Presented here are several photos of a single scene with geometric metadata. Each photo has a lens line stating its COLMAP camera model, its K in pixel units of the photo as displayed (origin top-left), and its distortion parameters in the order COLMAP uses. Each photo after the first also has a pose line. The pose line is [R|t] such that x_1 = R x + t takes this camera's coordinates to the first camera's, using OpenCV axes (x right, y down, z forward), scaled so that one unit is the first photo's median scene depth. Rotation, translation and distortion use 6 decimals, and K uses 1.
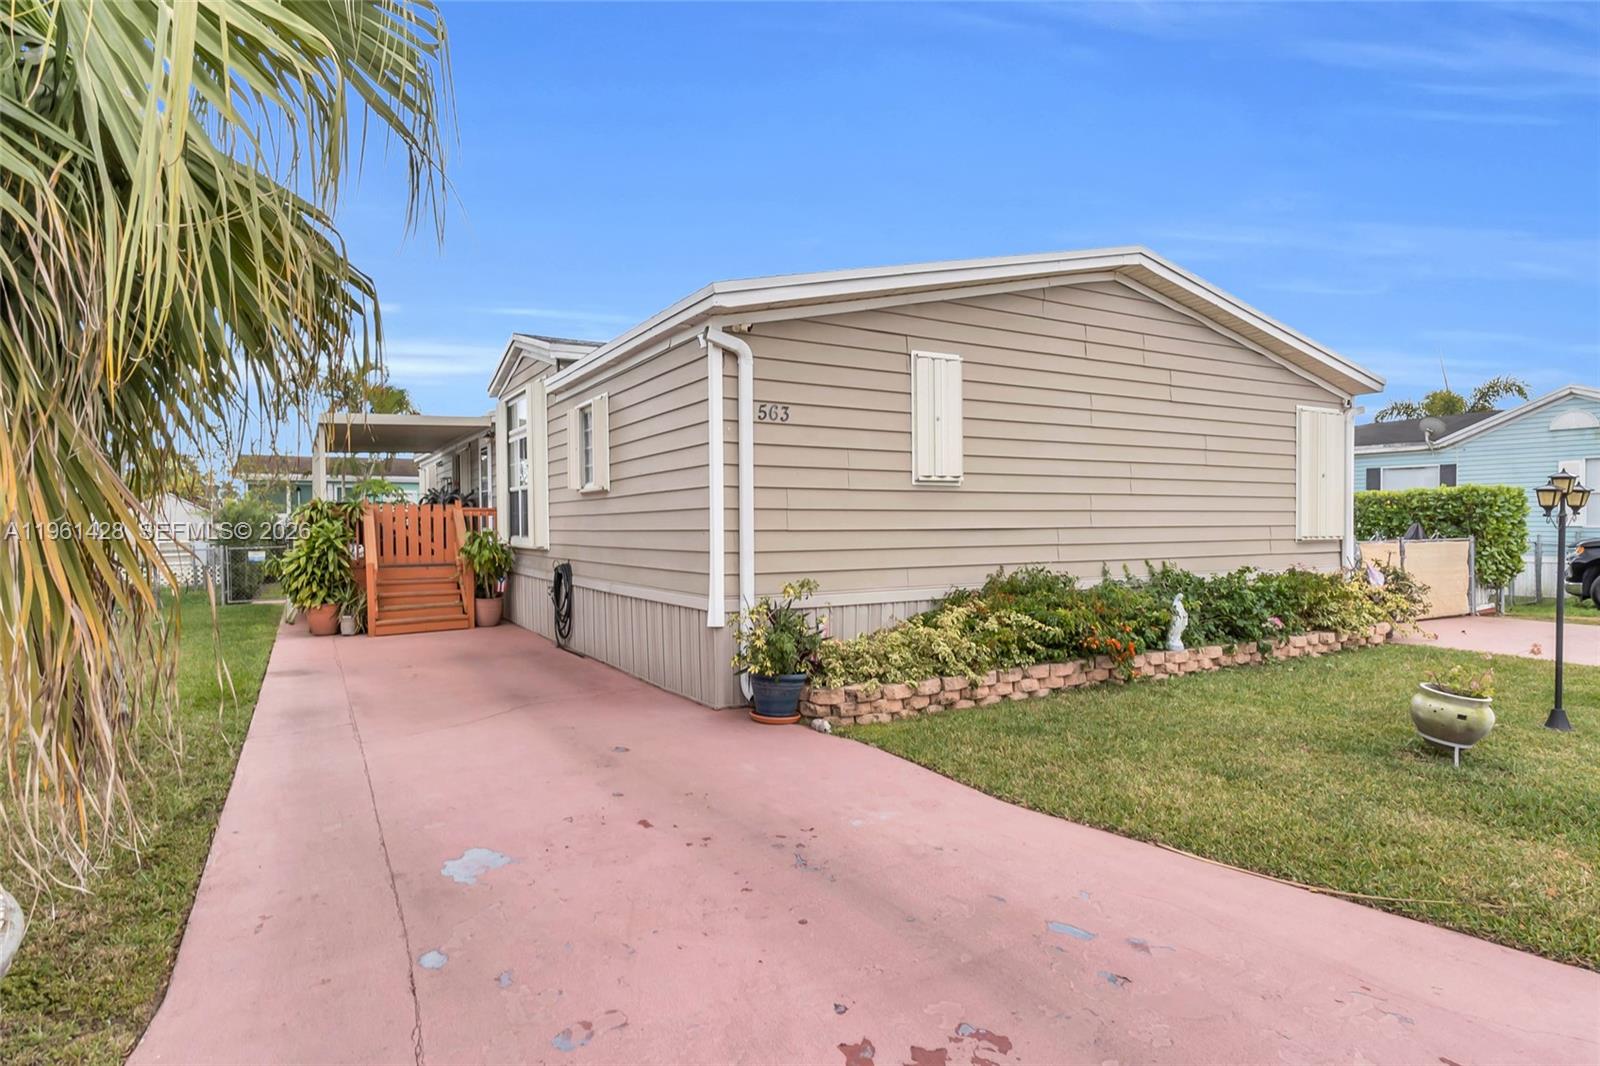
lens RADIAL K [[860.1, 0, 806.9], [0, 860.1, 535.0], [0, 0, 1]] dist [0.007209, 0.000425]
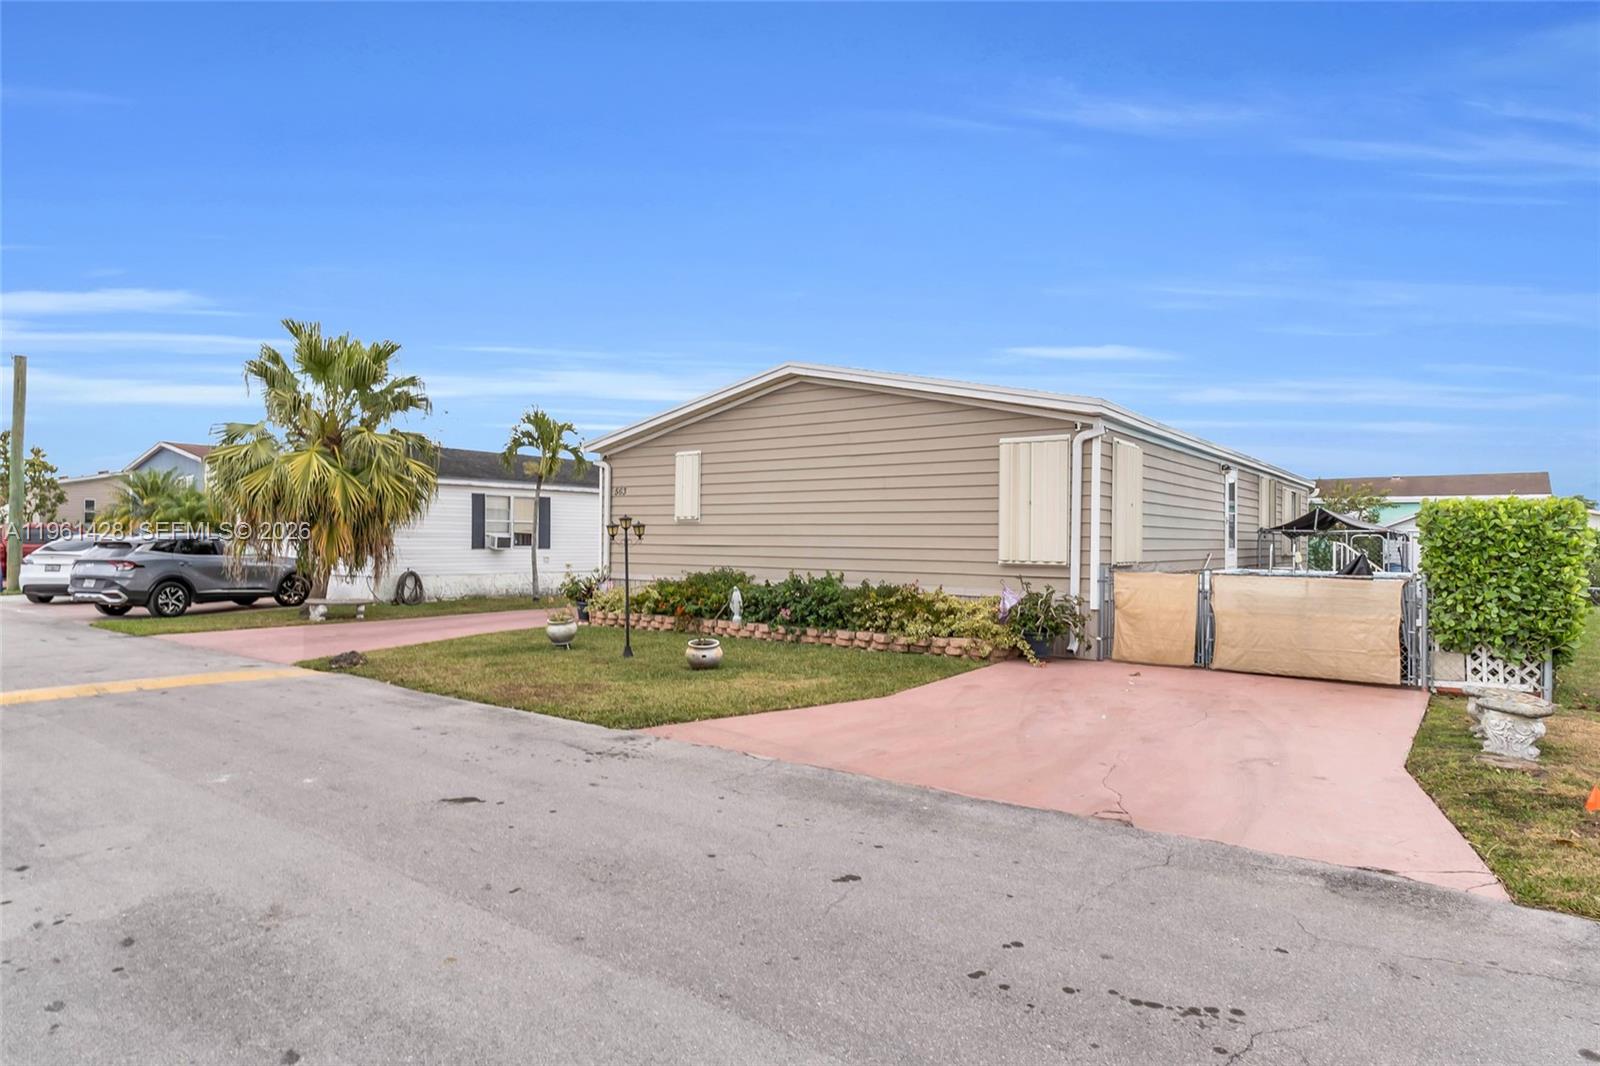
lens RADIAL K [[906.7, 0, 798.6], [0, 906.7, 533.7], [0, 0, 1]] dist [-0.002699, 0.000560]
pose [[0.390793, 0.002993, -0.920474, 2.049261], [-0.025106, 0.999657, -0.007409, -0.021907], [0.920136, 0.026005, 0.390735, 0.440626]]
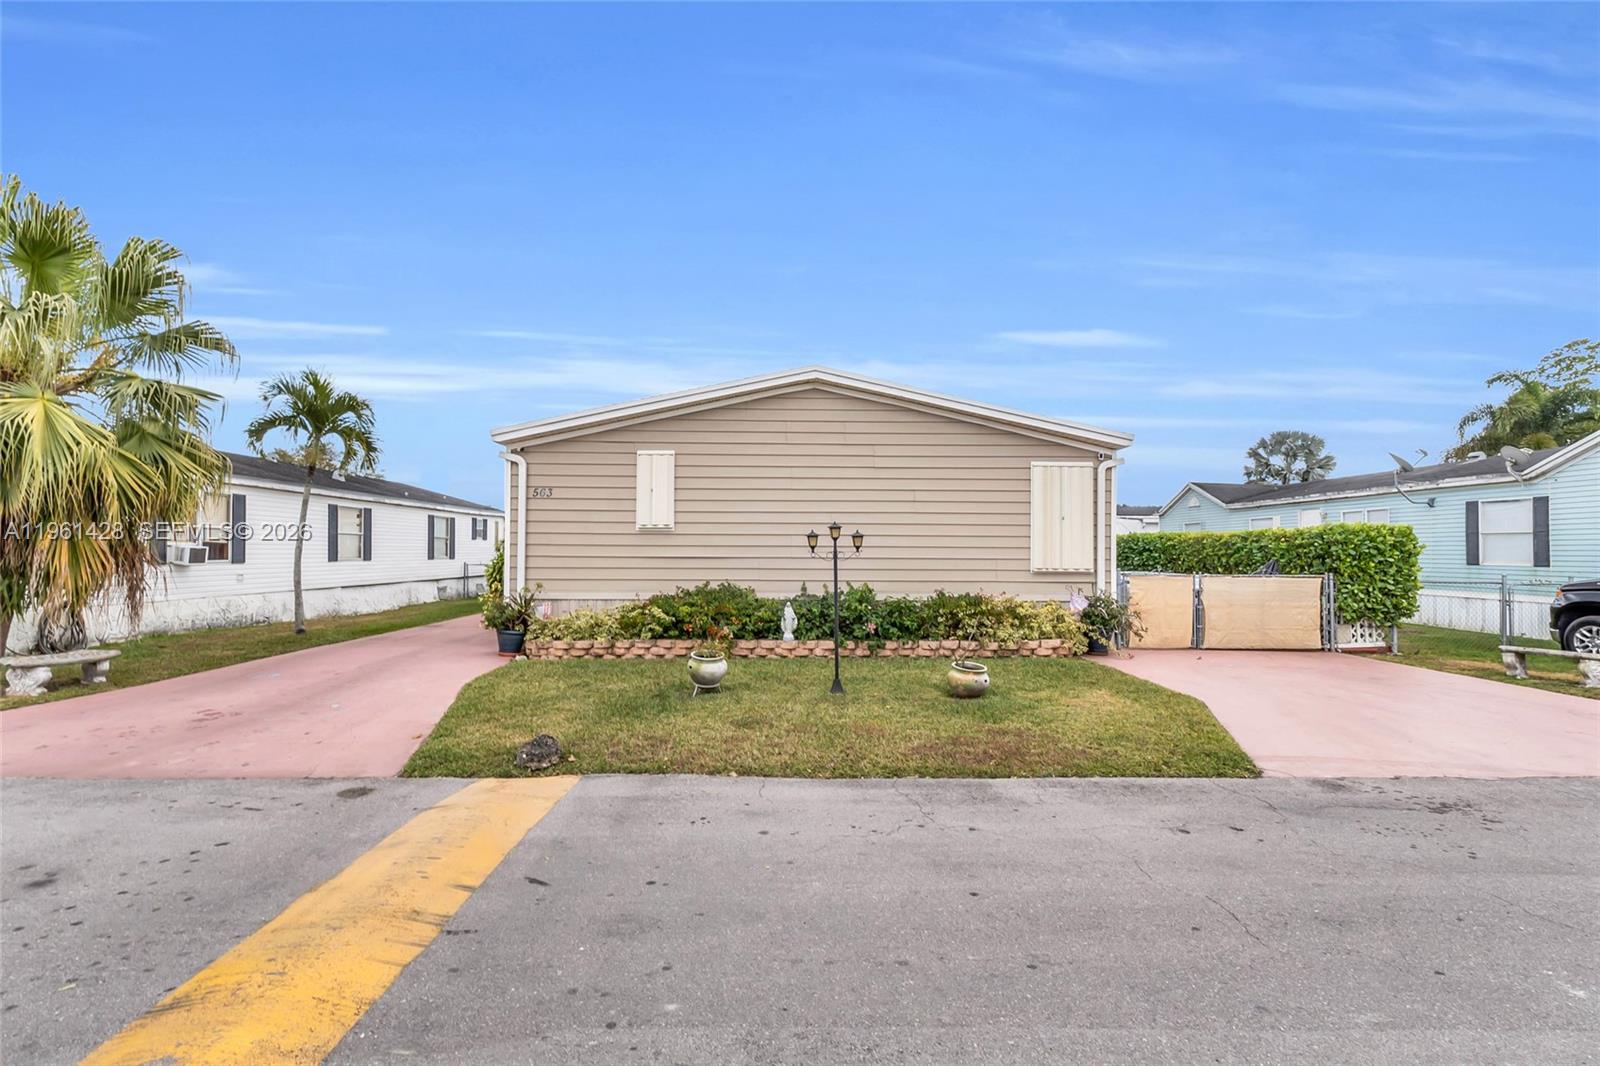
lens RADIAL K [[756.7, 0, 794.1], [0, 756.7, 541.0], [0, 0, 1]] dist [0.004738, 0.000344]
pose [[0.876373, 0.003270, -0.481621, 1.072415], [-0.017691, 0.999521, -0.025406, -0.005043], [0.481307, 0.030785, 0.876011, -0.145271]]
